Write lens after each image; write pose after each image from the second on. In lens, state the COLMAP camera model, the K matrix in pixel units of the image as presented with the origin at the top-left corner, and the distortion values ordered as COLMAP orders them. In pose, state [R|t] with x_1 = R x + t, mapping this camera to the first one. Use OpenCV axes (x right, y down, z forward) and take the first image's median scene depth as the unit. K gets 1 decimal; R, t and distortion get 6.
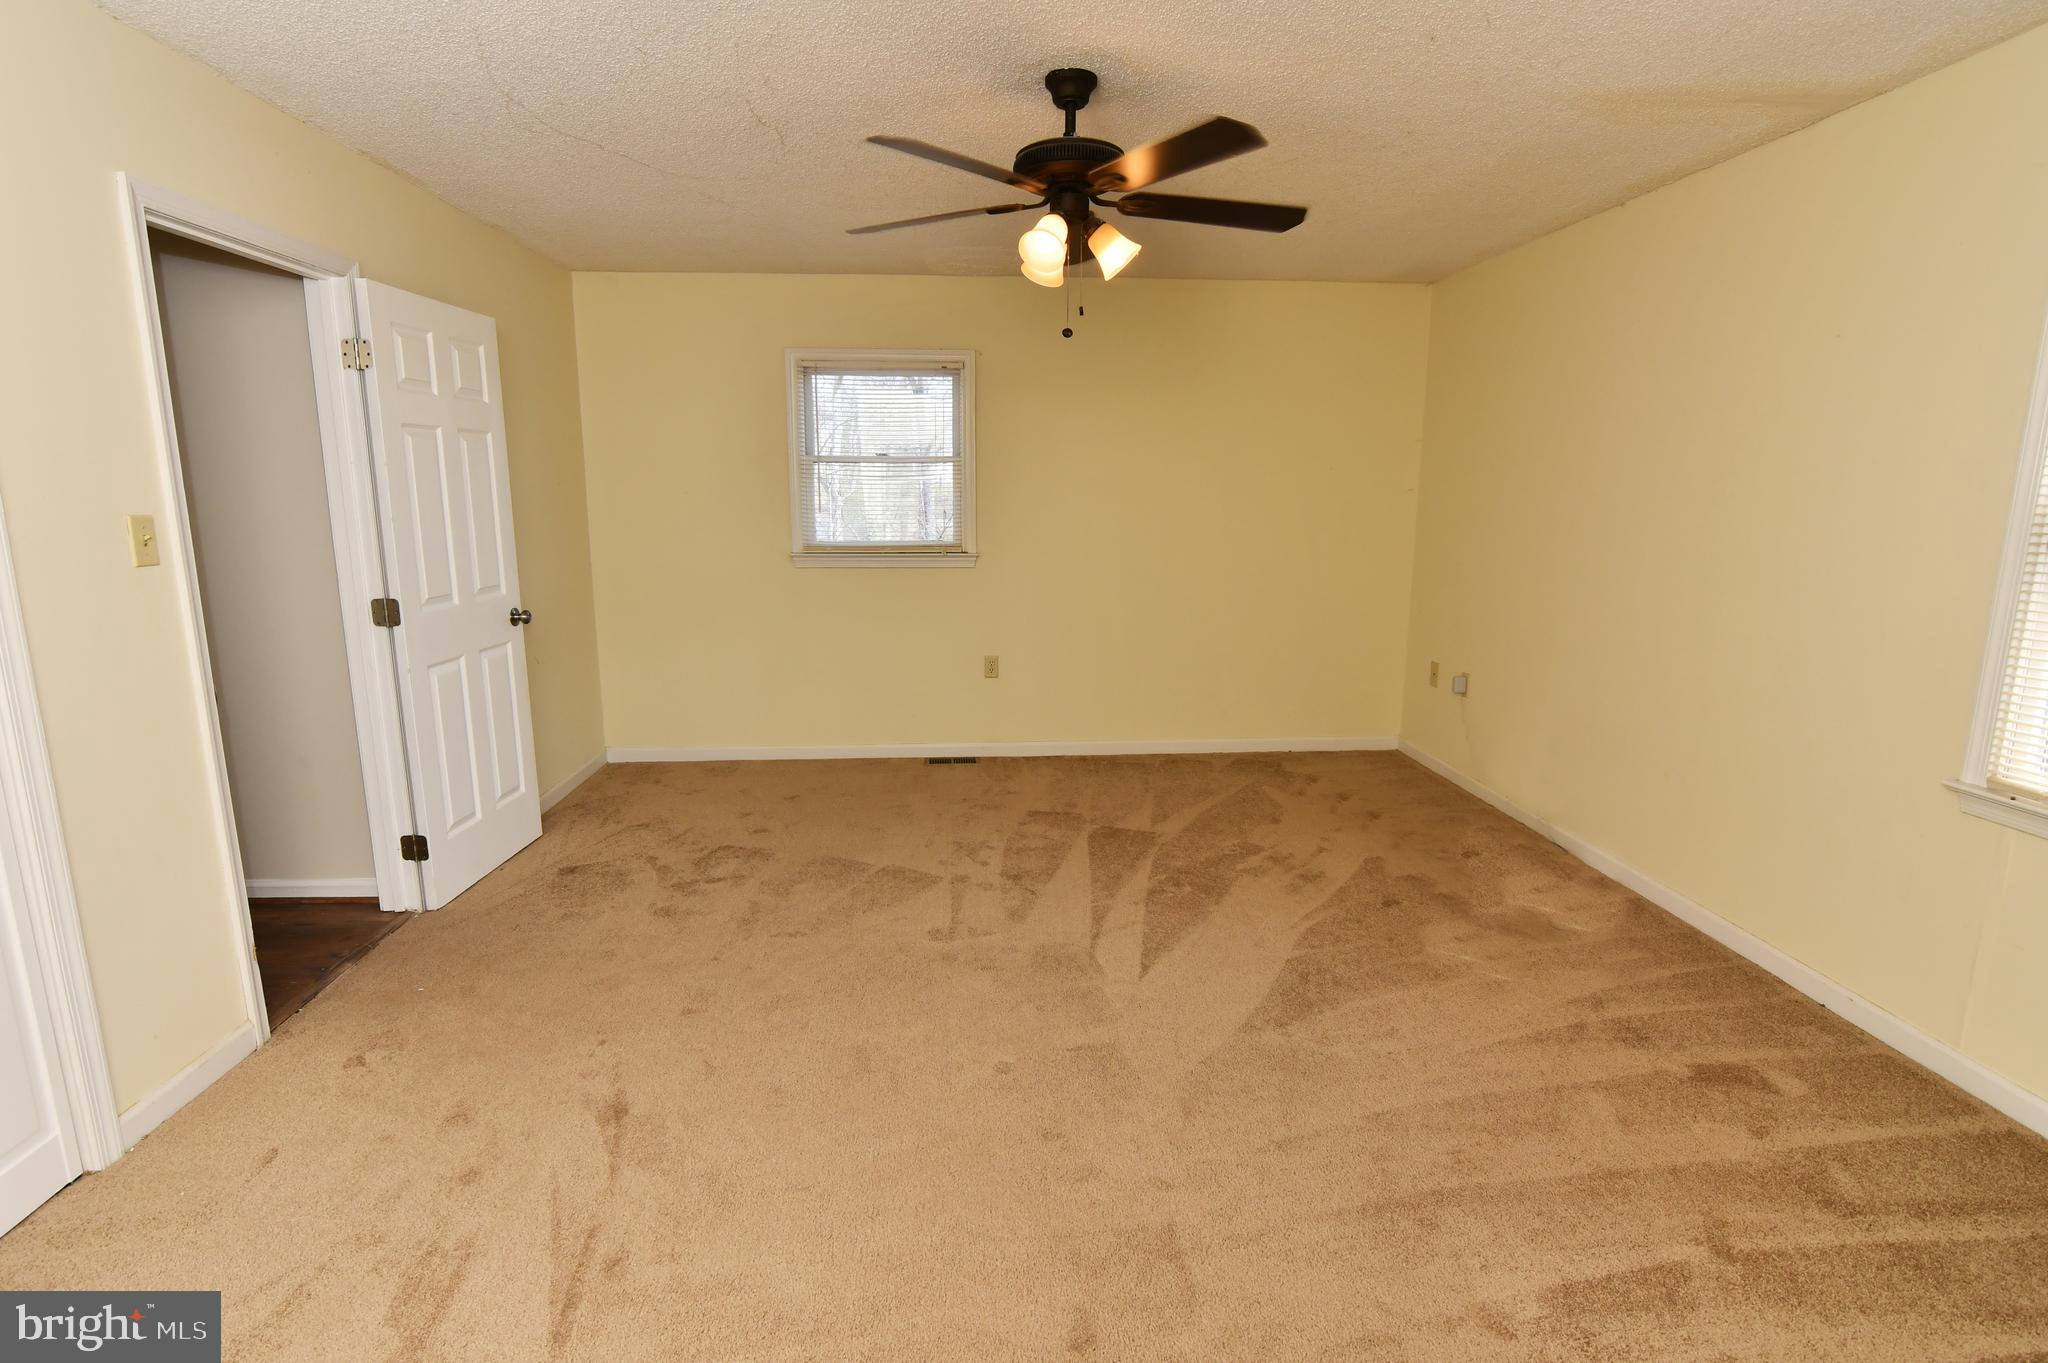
lens RADIAL K [[991.9, 0, 1020.3], [0, 991.9, 675.8], [0, 0, 1]] dist [-0.030513, 0.007559]
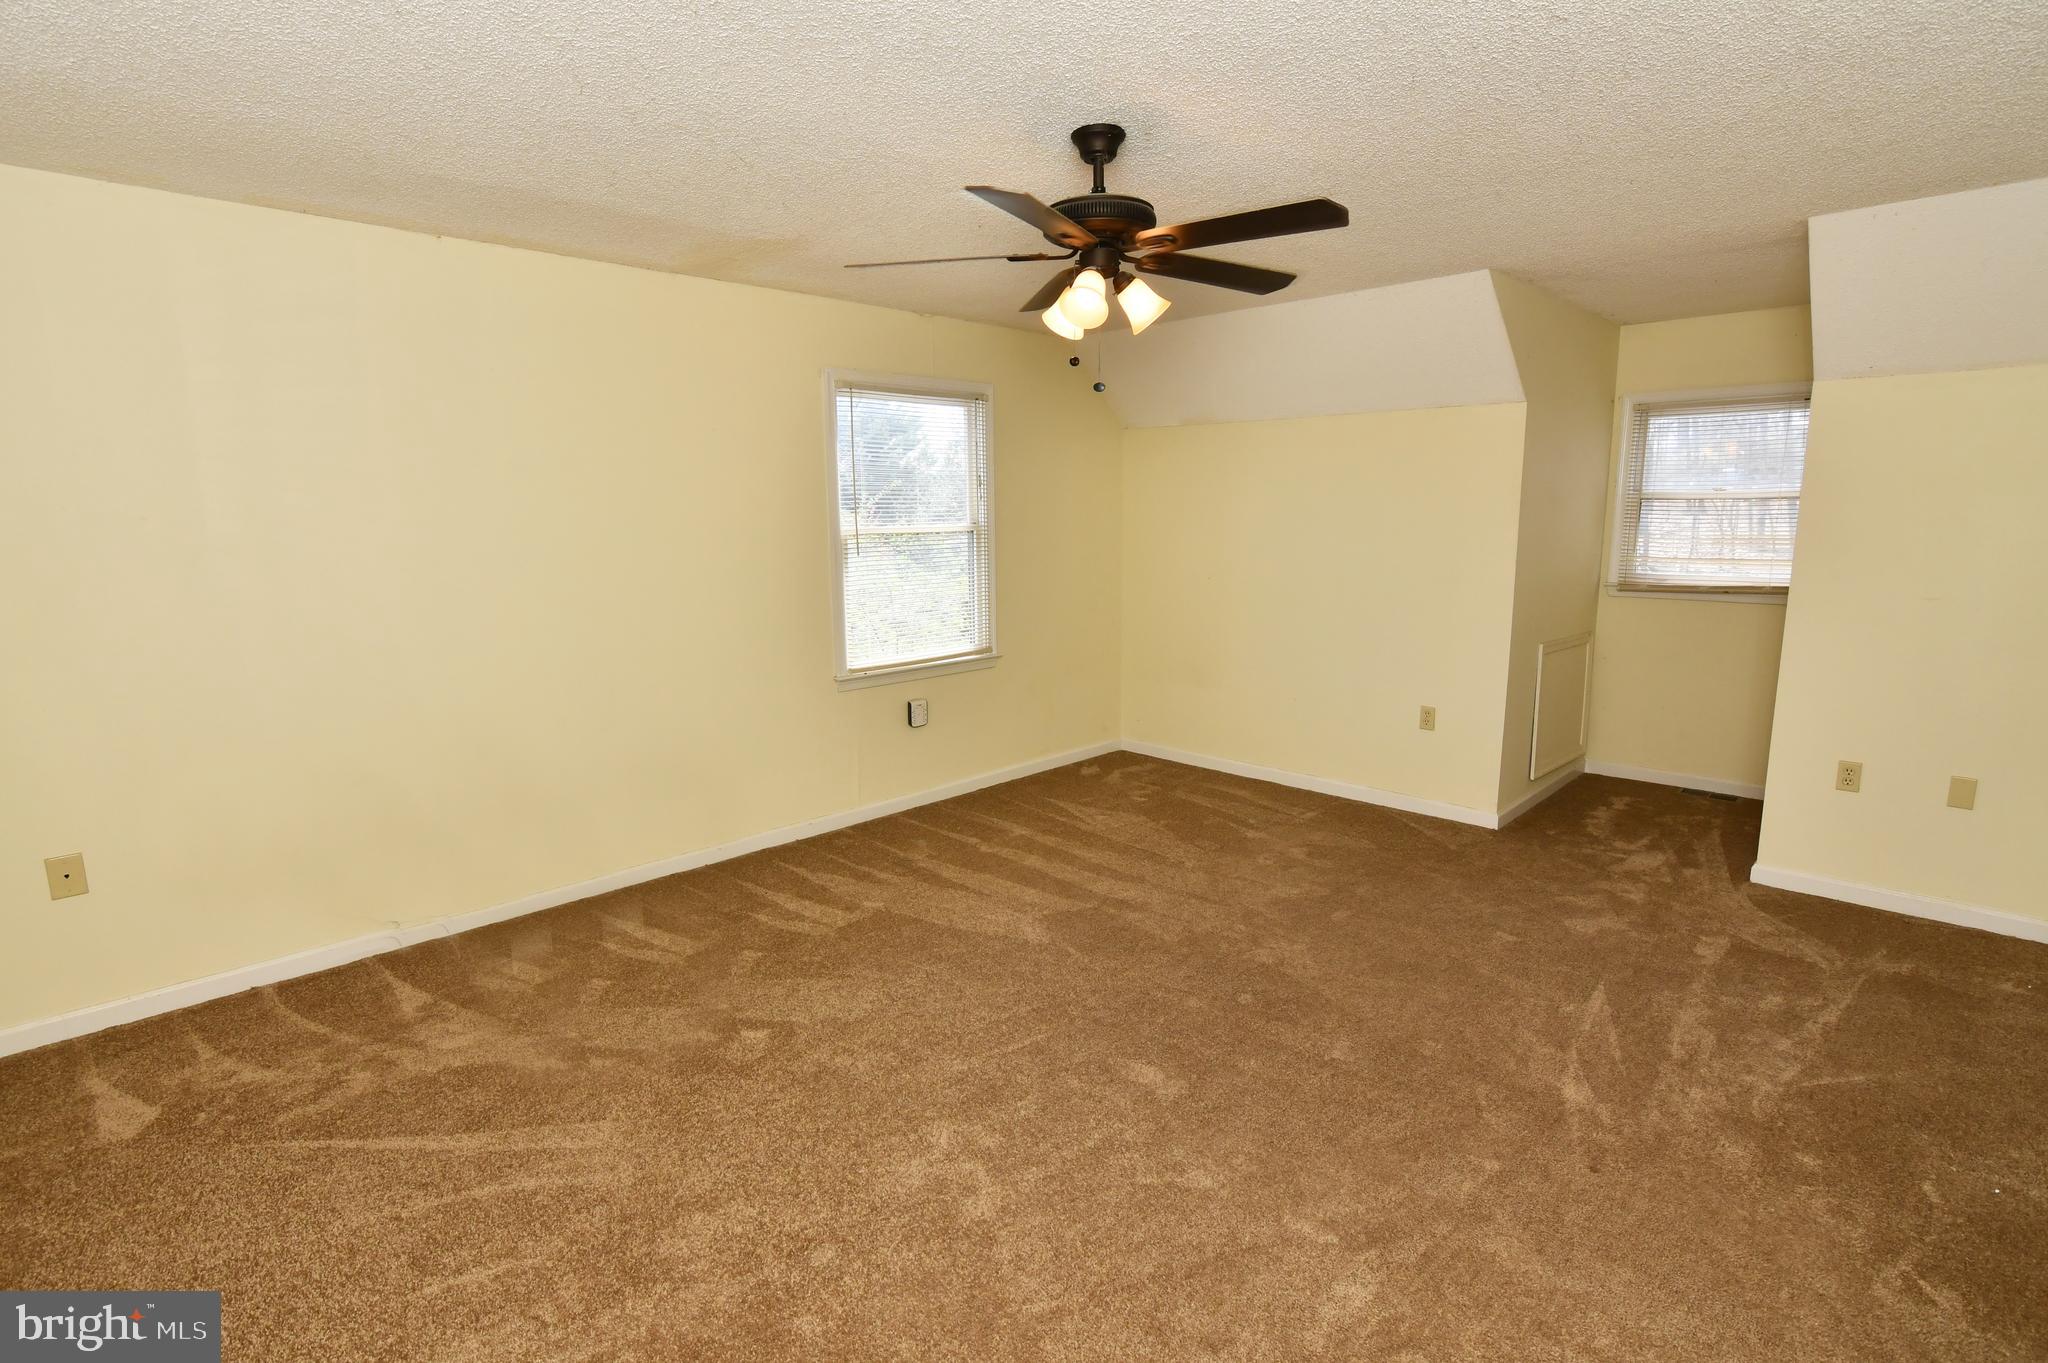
lens RADIAL K [[991.9, 0, 1020.3], [0, 991.9, 675.8], [0, 0, 1]] dist [-0.030513, 0.007559]
pose [[-0.652366, -0.129137, 0.746821, -0.593577], [0.146937, 0.945131, 0.291782, -0.333362], [-0.743524, 0.300084, -0.597596, 1.523303]]
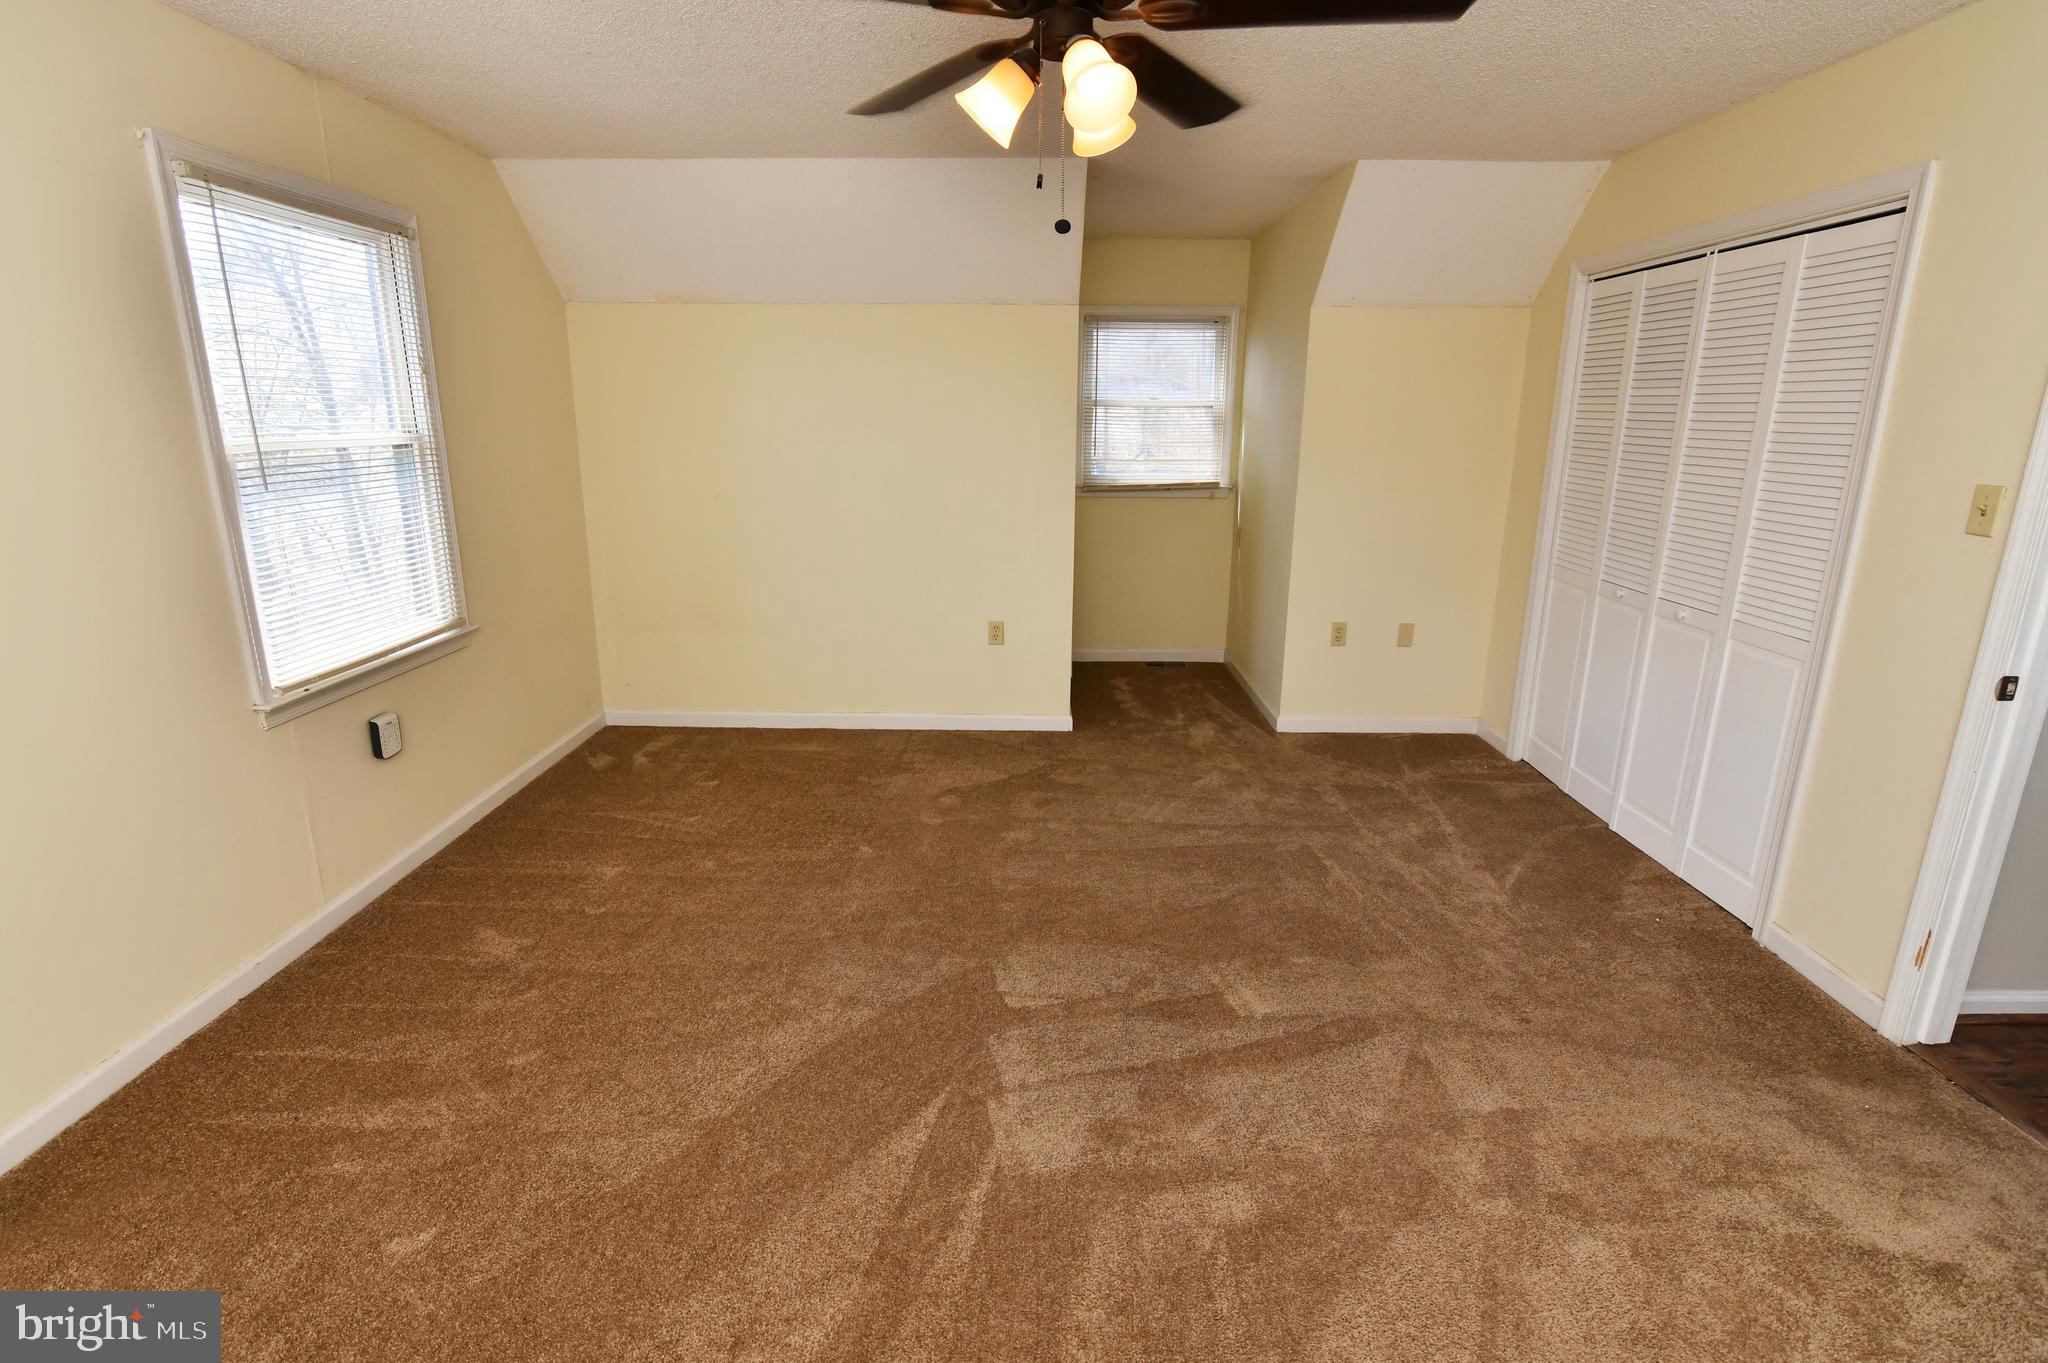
lens RADIAL K [[991.9, 0, 1020.3], [0, 991.9, 675.8], [0, 0, 1]] dist [-0.030513, 0.007559]
pose [[-0.996055, -0.035906, 0.081146, 0.012215], [0.002981, 0.900421, 0.435010, -0.322903], [-0.088685, 0.433536, -0.896762, 1.523953]]
